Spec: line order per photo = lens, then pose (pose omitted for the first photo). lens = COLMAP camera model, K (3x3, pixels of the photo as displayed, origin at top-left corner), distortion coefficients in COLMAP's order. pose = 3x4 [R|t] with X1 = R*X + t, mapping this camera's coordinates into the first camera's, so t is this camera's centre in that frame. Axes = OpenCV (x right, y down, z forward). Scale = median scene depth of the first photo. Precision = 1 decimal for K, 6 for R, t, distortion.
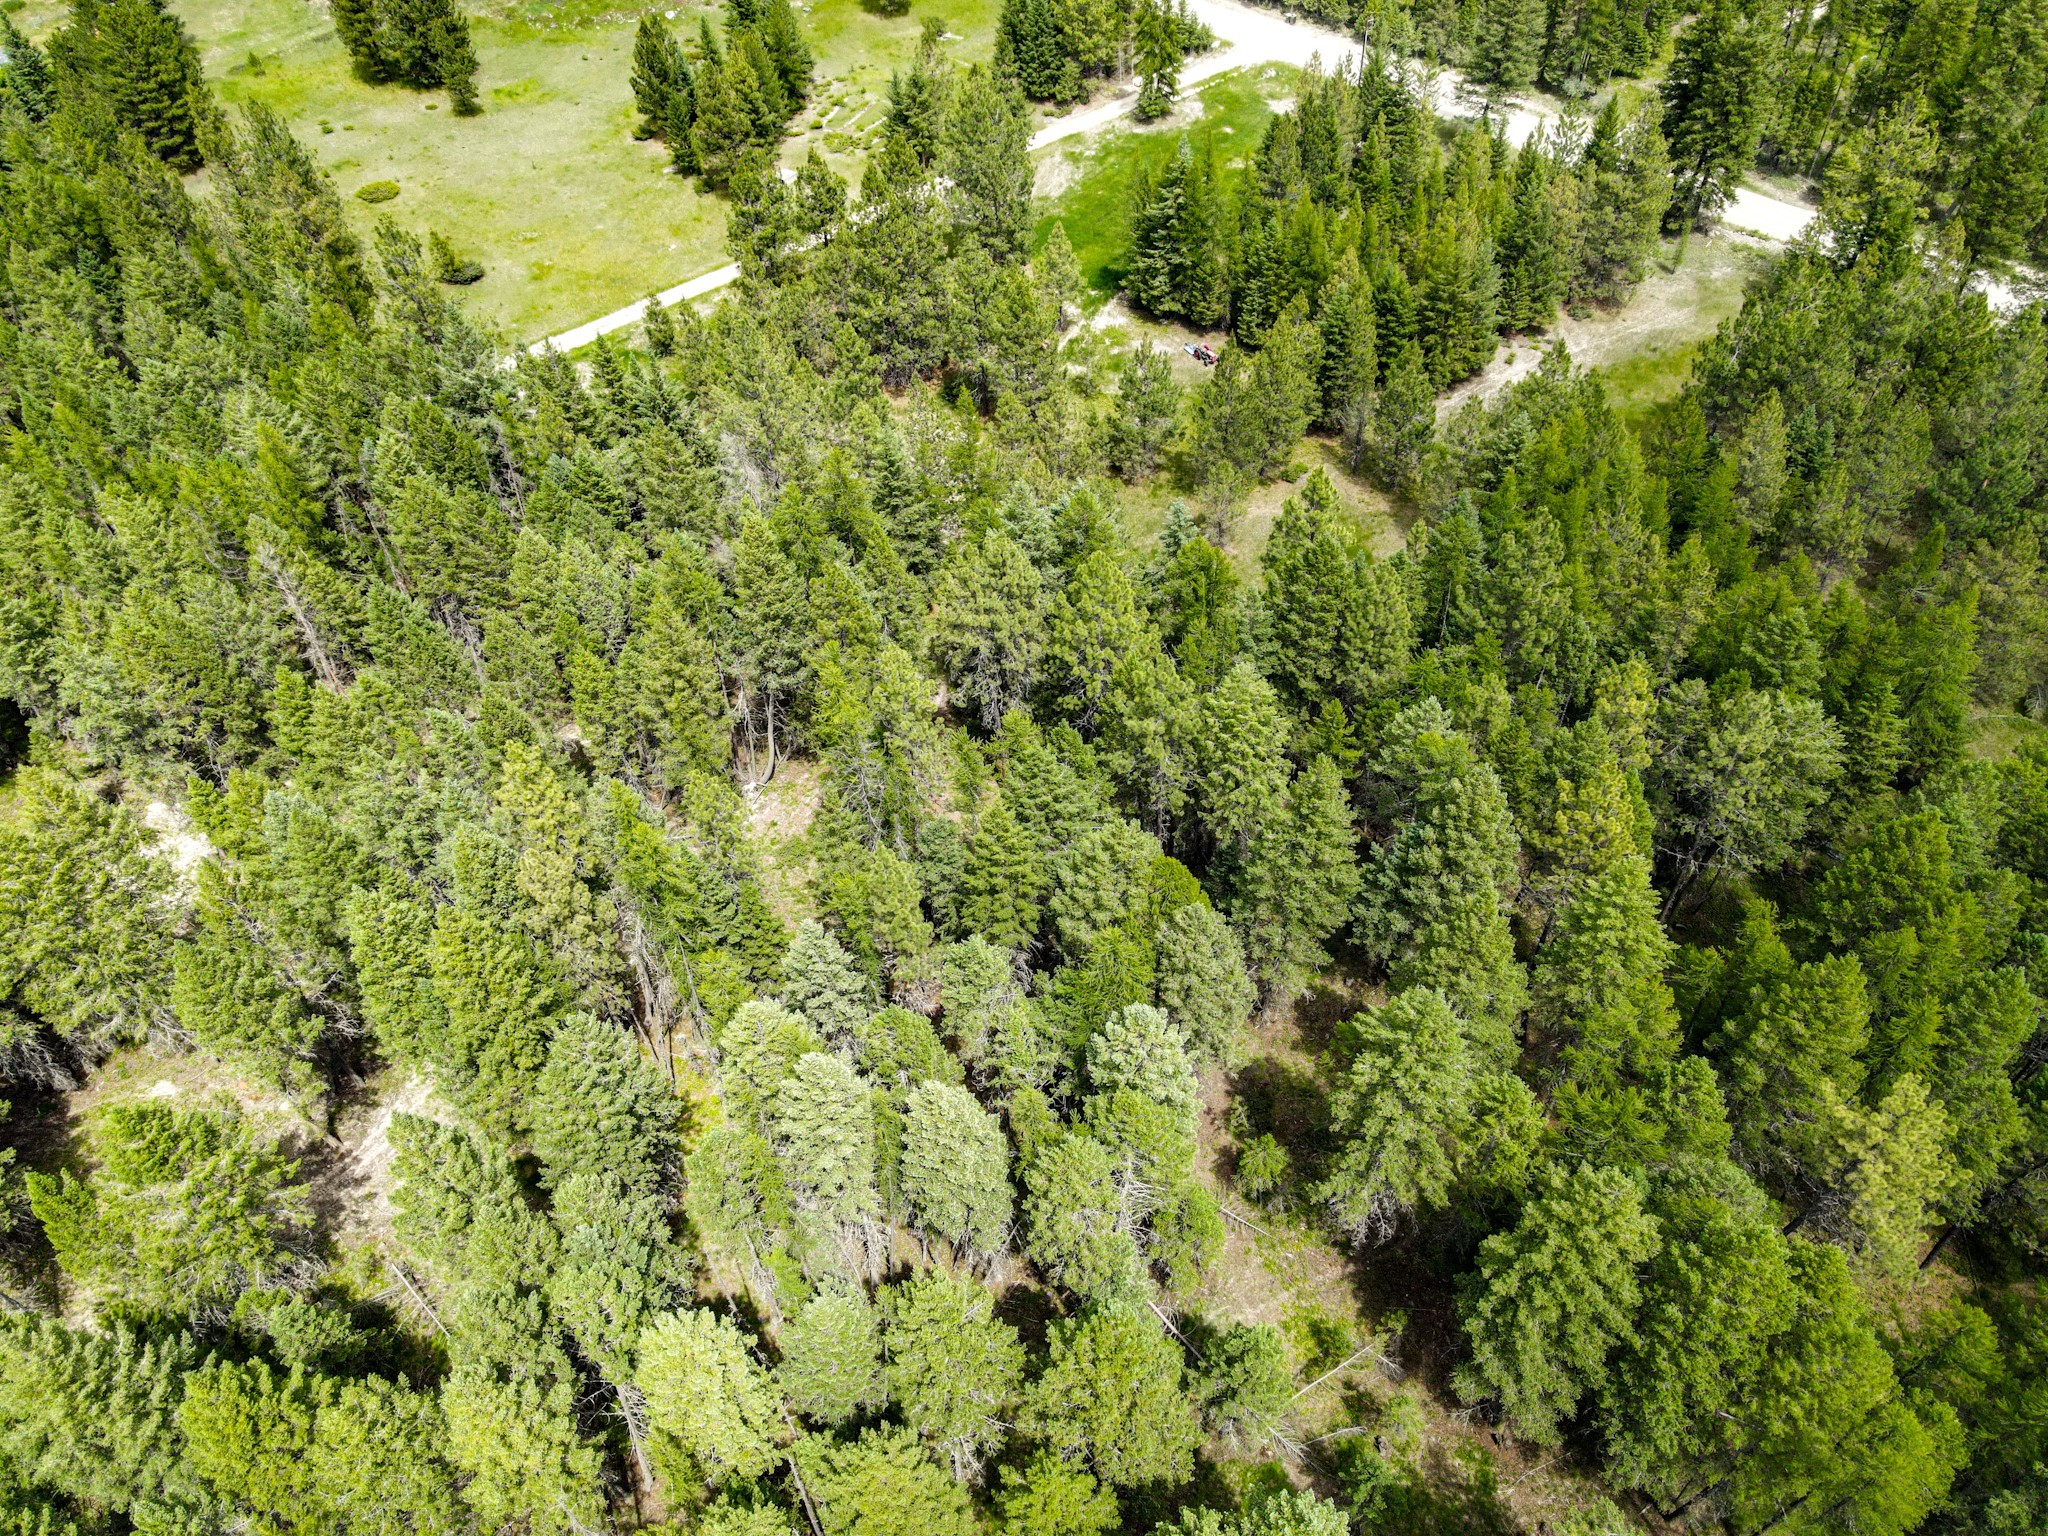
lens RADIAL K [[1543.4, 0, 1019.0], [0, 1543.4, 775.1], [0, 0, 1]] dist [0.006049, 0.003317]
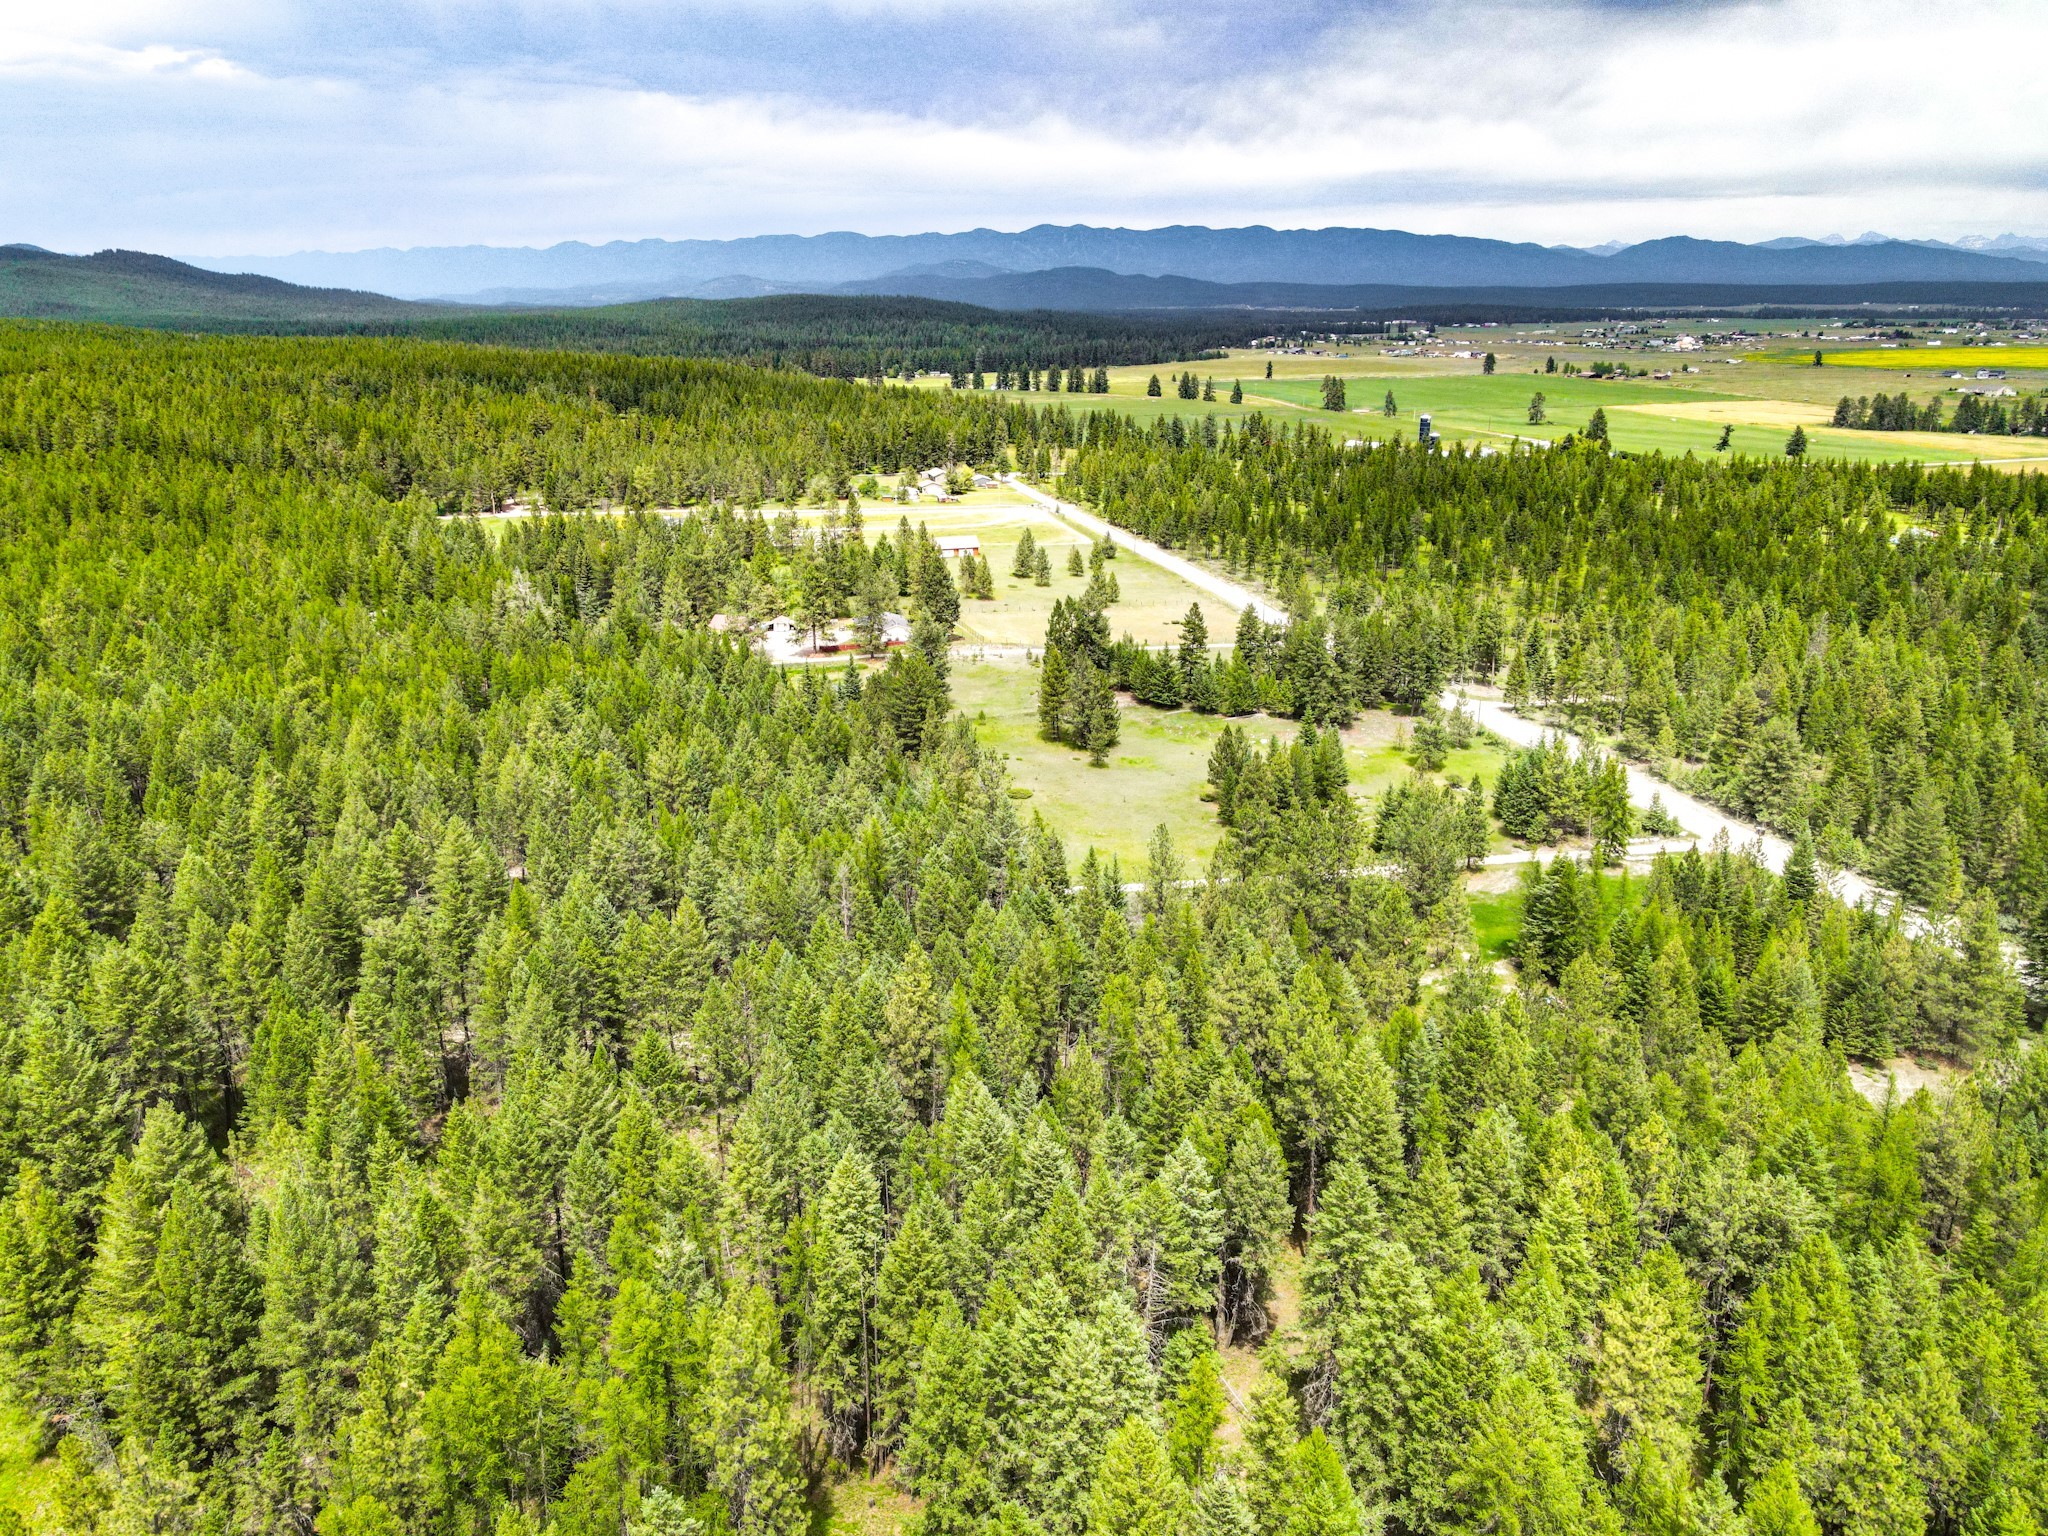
lens RADIAL K [[1543.4, 0, 1019.0], [0, 1543.4, 775.1], [0, 0, 1]] dist [0.006049, 0.003317]
pose [[0.895084, 0.179156, -0.408323, 0.162590], [-0.351709, 0.846561, -0.399544, 0.174383], [0.274090, 0.501236, 0.820754, -0.182306]]
